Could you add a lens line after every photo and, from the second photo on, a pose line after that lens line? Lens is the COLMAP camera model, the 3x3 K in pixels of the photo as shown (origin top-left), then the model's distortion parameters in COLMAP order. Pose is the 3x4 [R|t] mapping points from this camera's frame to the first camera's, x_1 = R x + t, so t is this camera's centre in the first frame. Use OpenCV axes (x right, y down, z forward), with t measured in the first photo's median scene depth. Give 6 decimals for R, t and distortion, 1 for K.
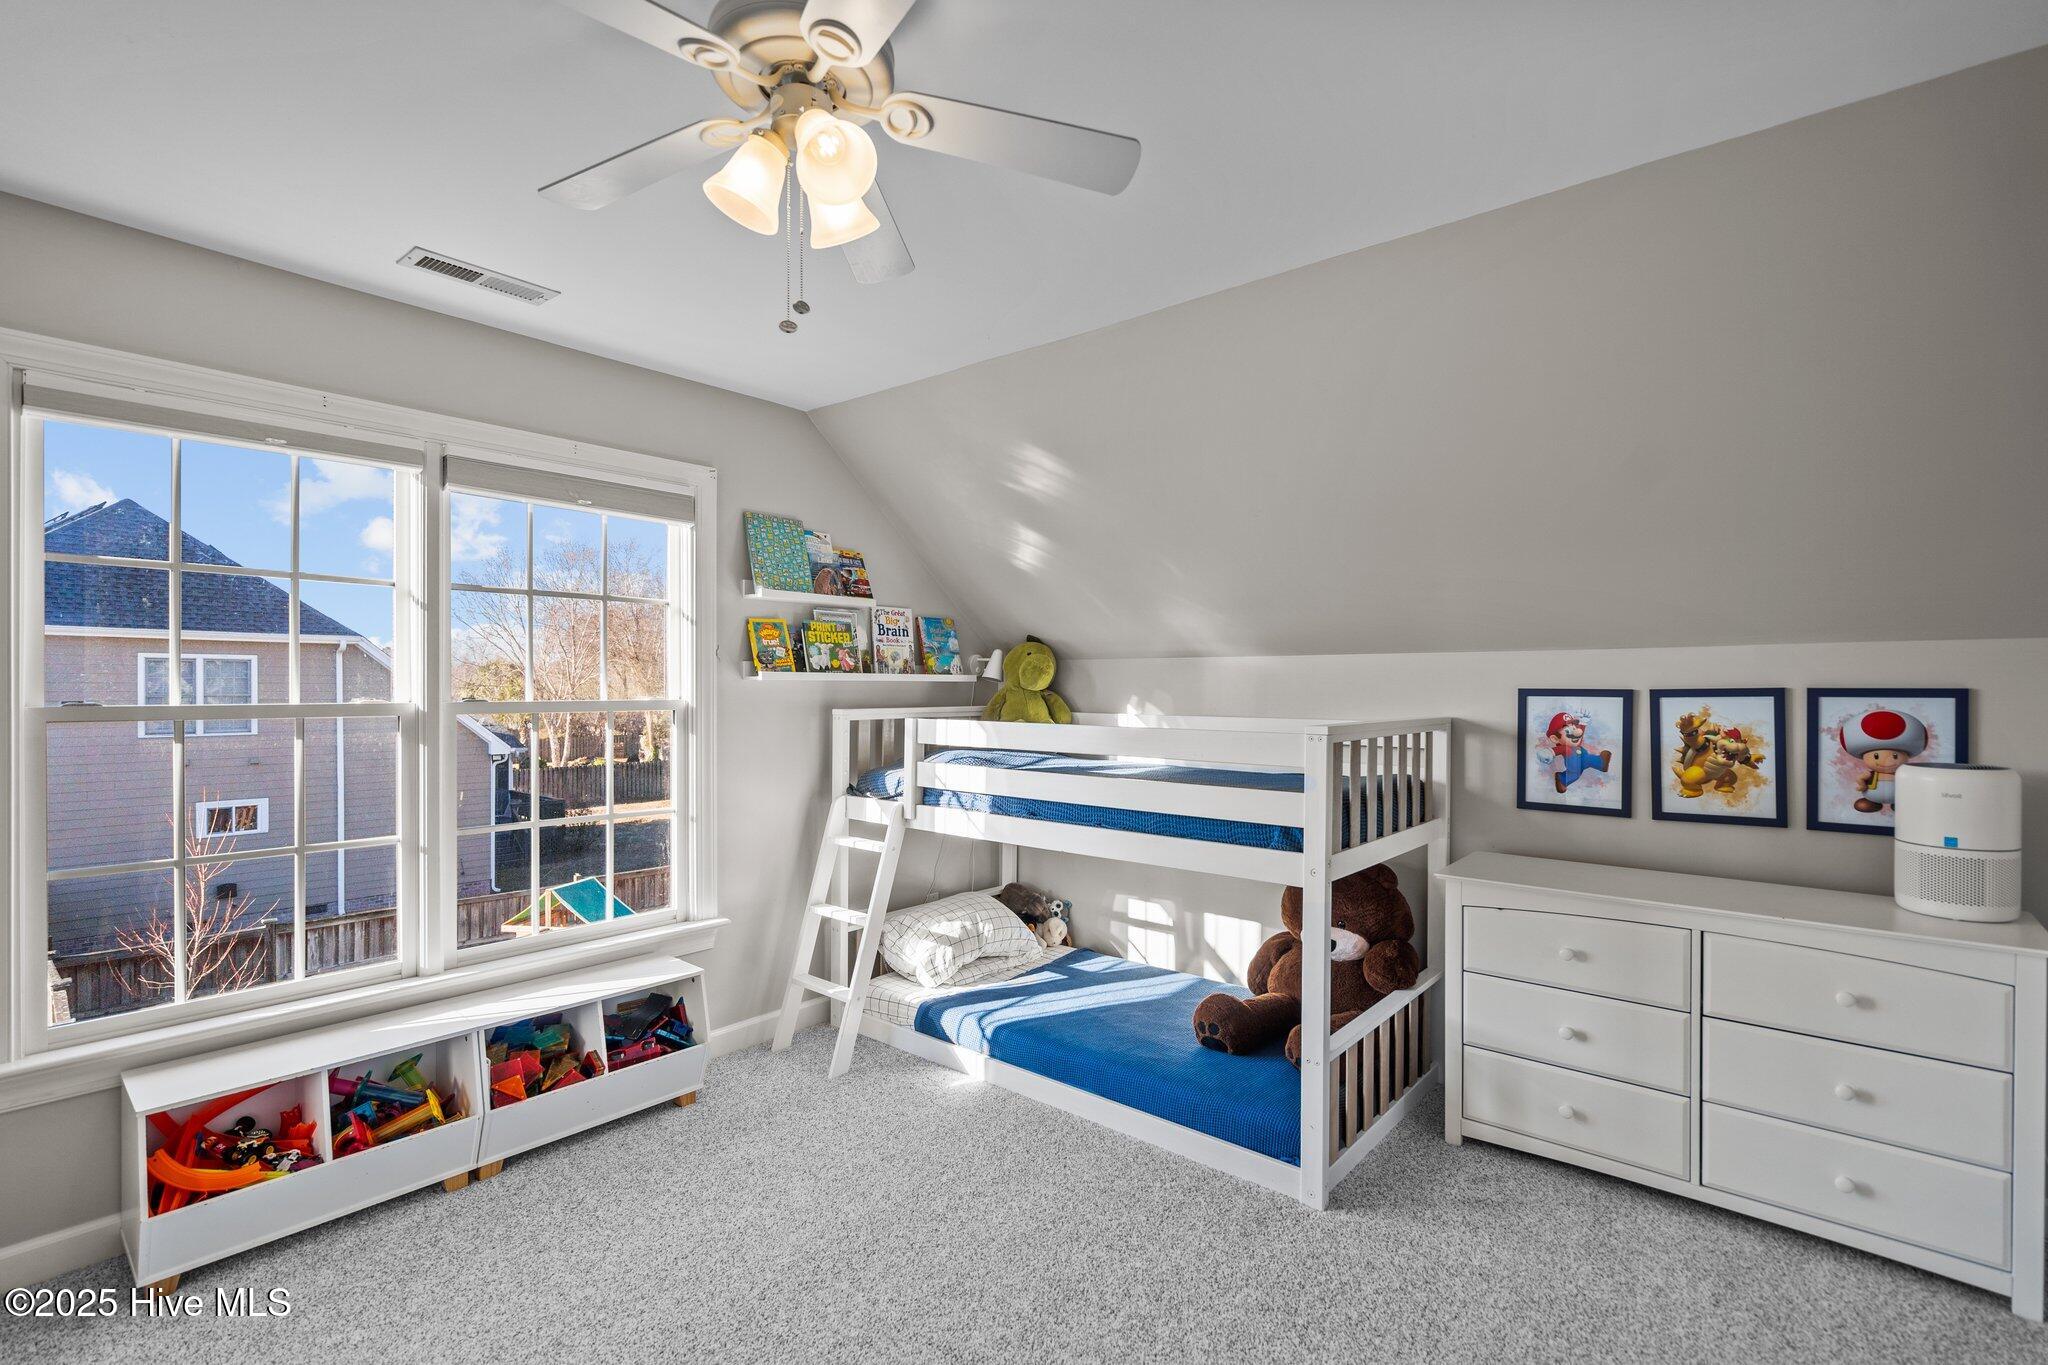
lens RADIAL K [[949.0, 0, 1018.5], [0, 949.0, 679.2], [0, 0, 1]] dist [0.004968, 0.000231]
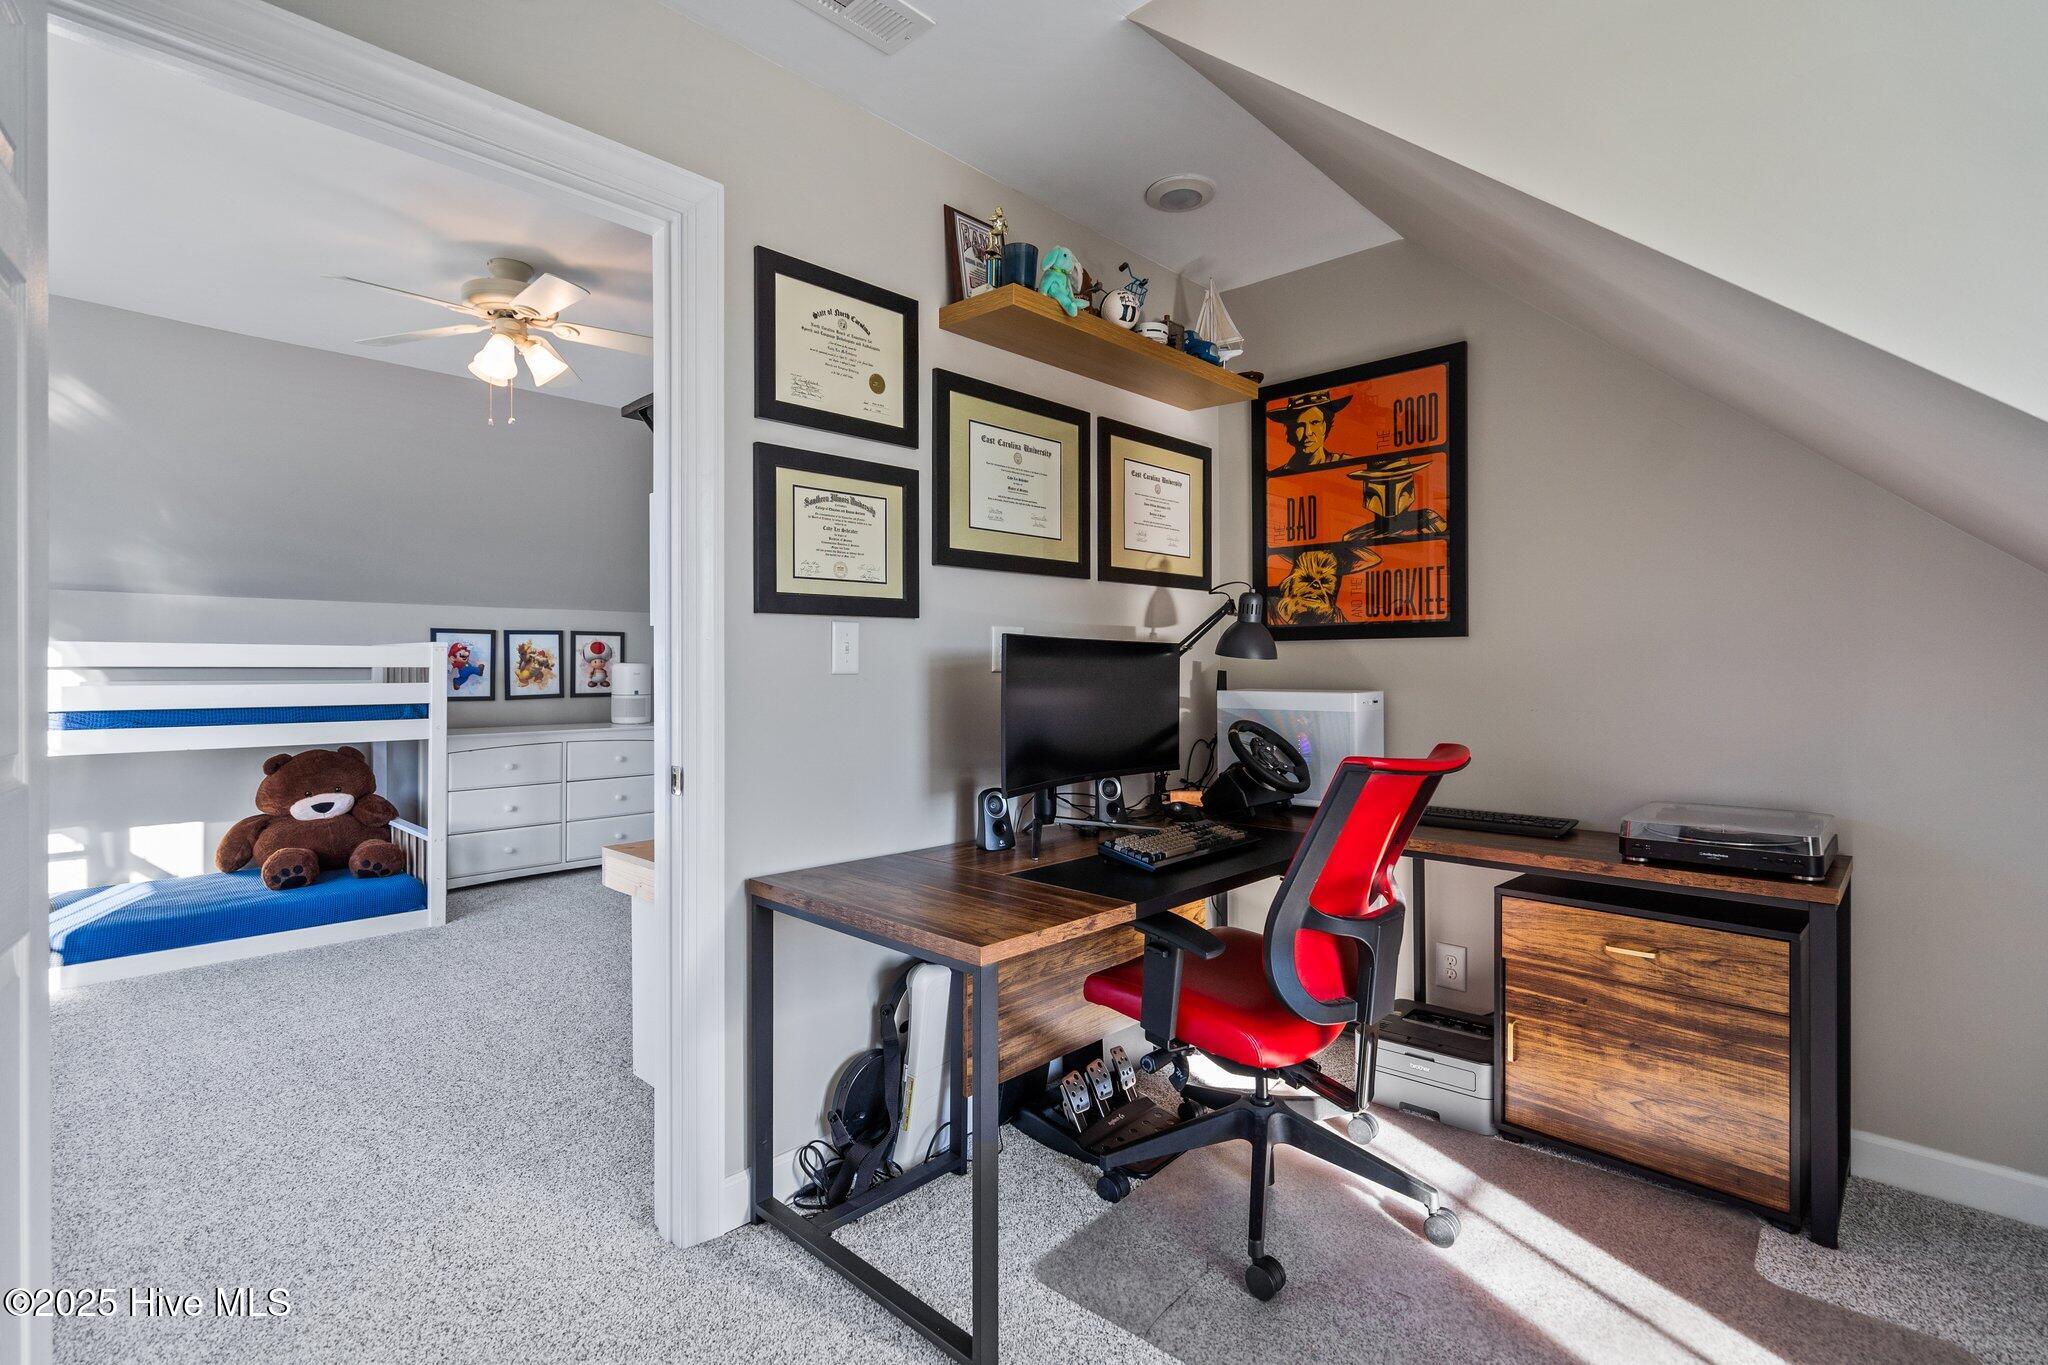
lens RADIAL K [[949.0, 0, 1022.2], [0, 949.0, 673.4], [0, 0, 1]] dist [0.004968, 0.000231]
pose [[0.053263, -0.007833, 0.998550, -1.169954], [-0.001609, 0.999967, 0.007930, 0.081757], [-0.998579, -0.002029, 0.053249, -0.106572]]
